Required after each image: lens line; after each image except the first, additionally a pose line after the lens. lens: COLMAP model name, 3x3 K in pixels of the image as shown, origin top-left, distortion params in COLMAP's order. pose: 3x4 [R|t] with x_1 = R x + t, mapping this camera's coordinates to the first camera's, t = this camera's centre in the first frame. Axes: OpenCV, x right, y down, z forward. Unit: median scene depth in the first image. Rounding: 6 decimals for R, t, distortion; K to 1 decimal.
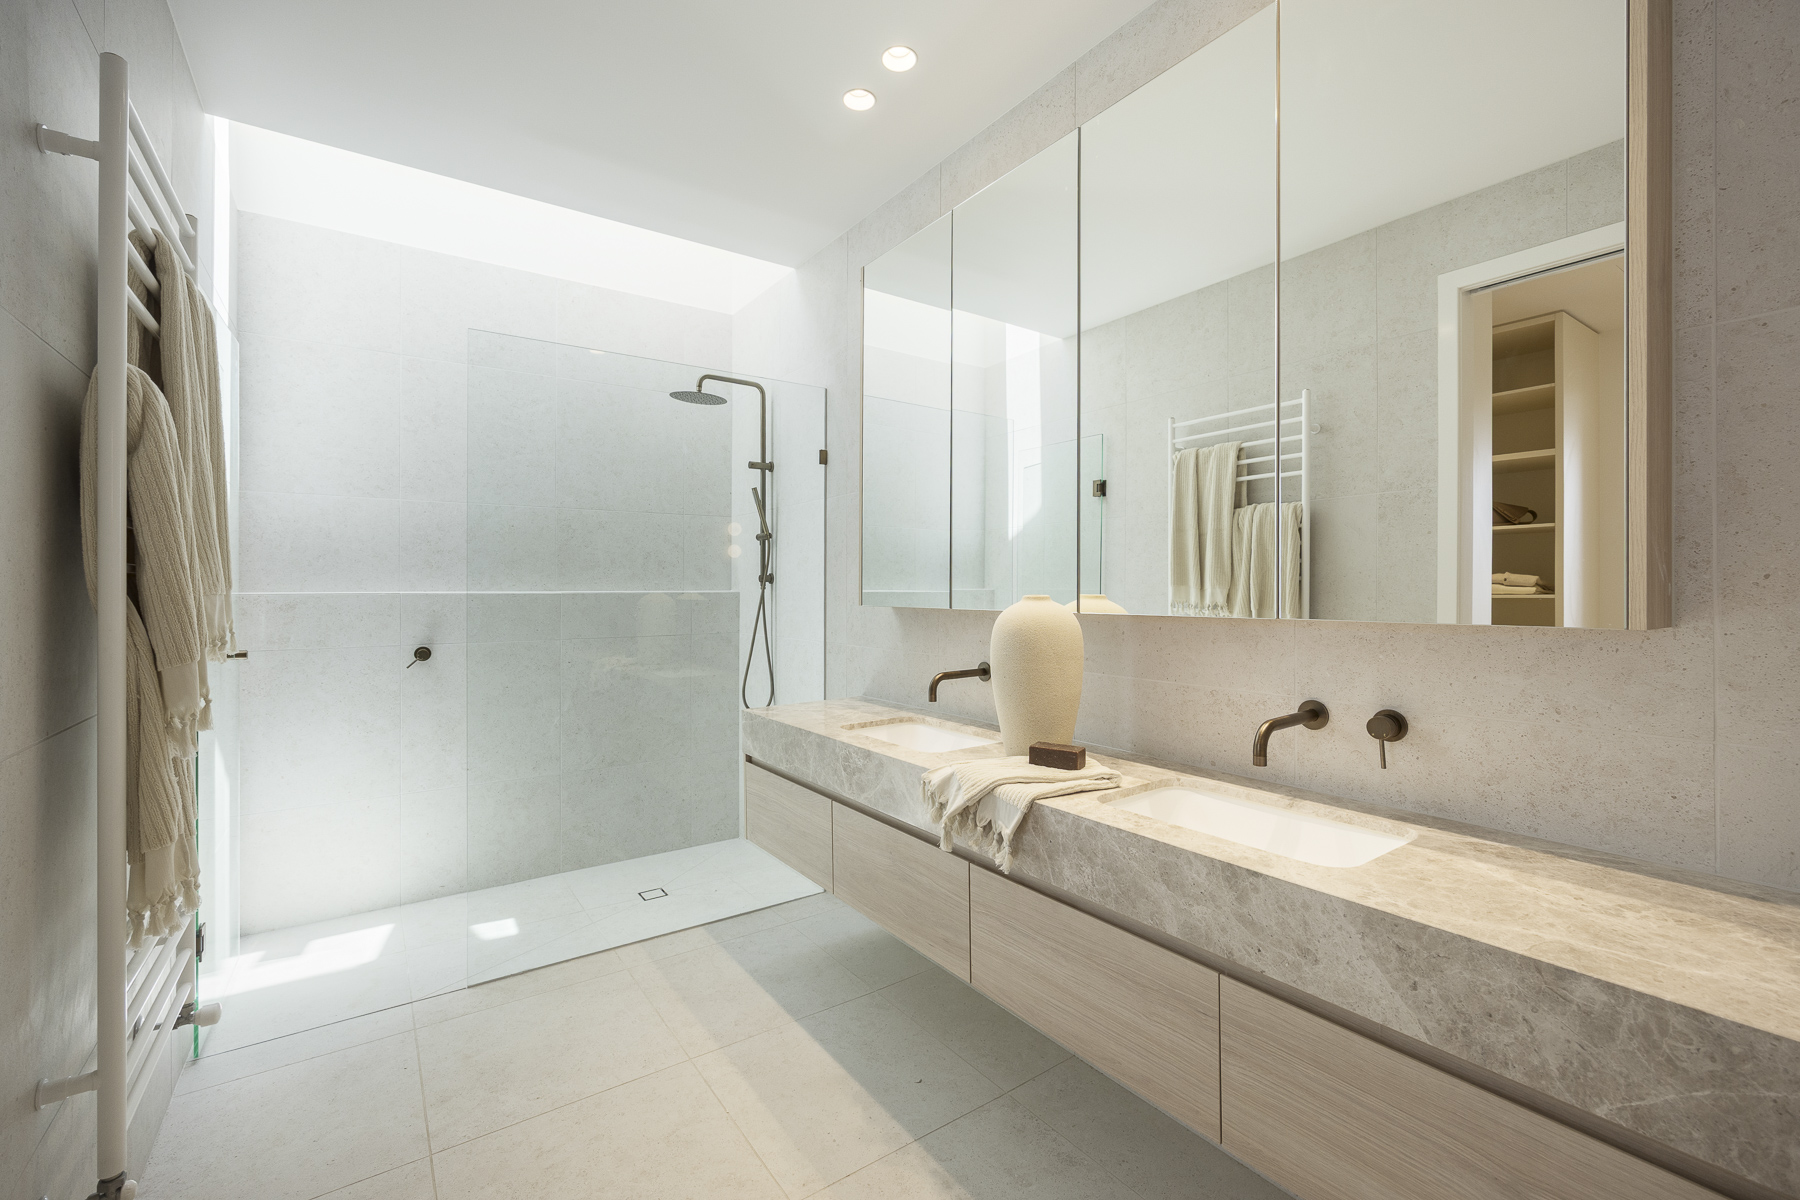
lens RADIAL K [[761.1, 0, 895.6], [0, 761.1, 592.9], [0, 0, 1]] dist [-0.001832, -0.000415]
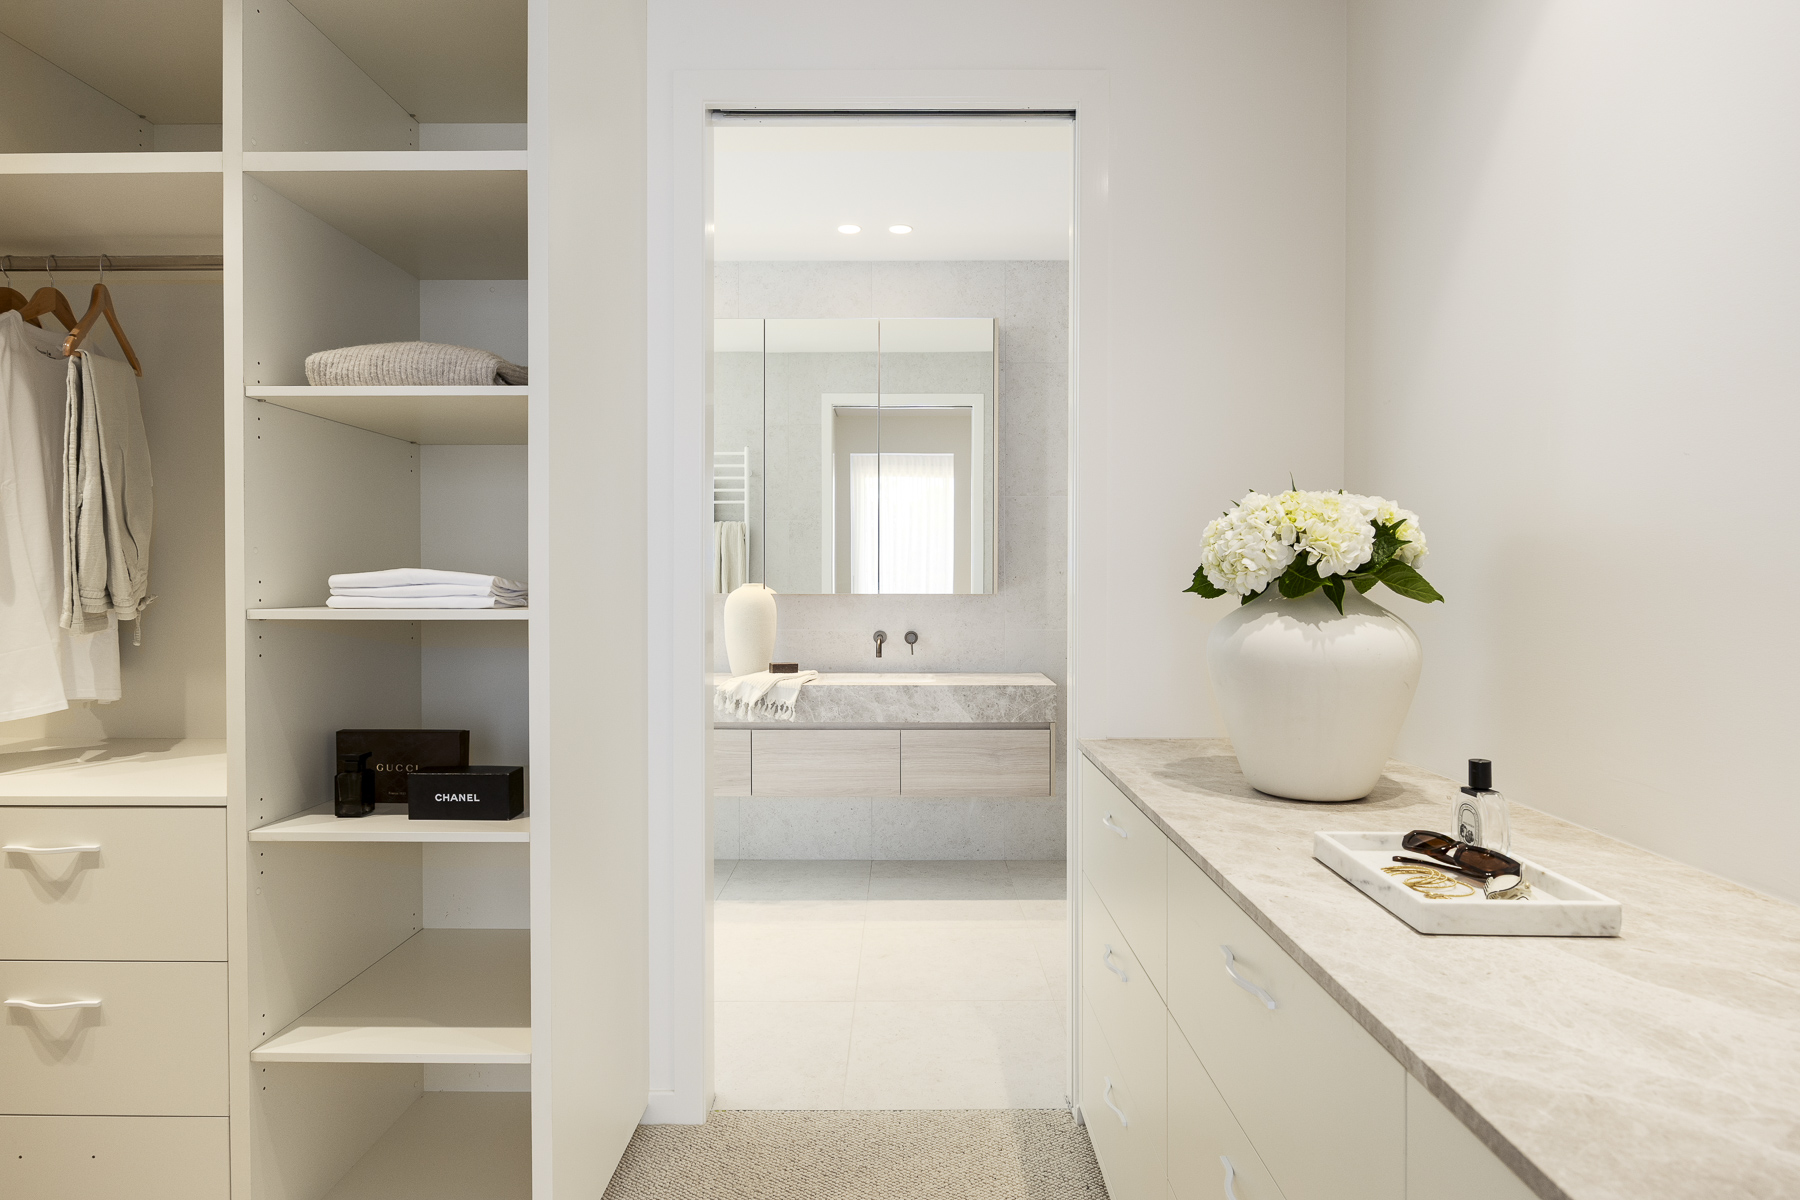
lens RADIAL K [[961.7, 0, 900.0], [0, 961.7, 596.6], [0, 0, 1]] dist [-0.010028, 0.000857]
pose [[0.568515, -0.007605, 0.822638, -1.822443], [-0.002115, 0.999940, 0.010705, 0.011533], [-0.822670, -0.007826, 0.568465, -0.684921]]
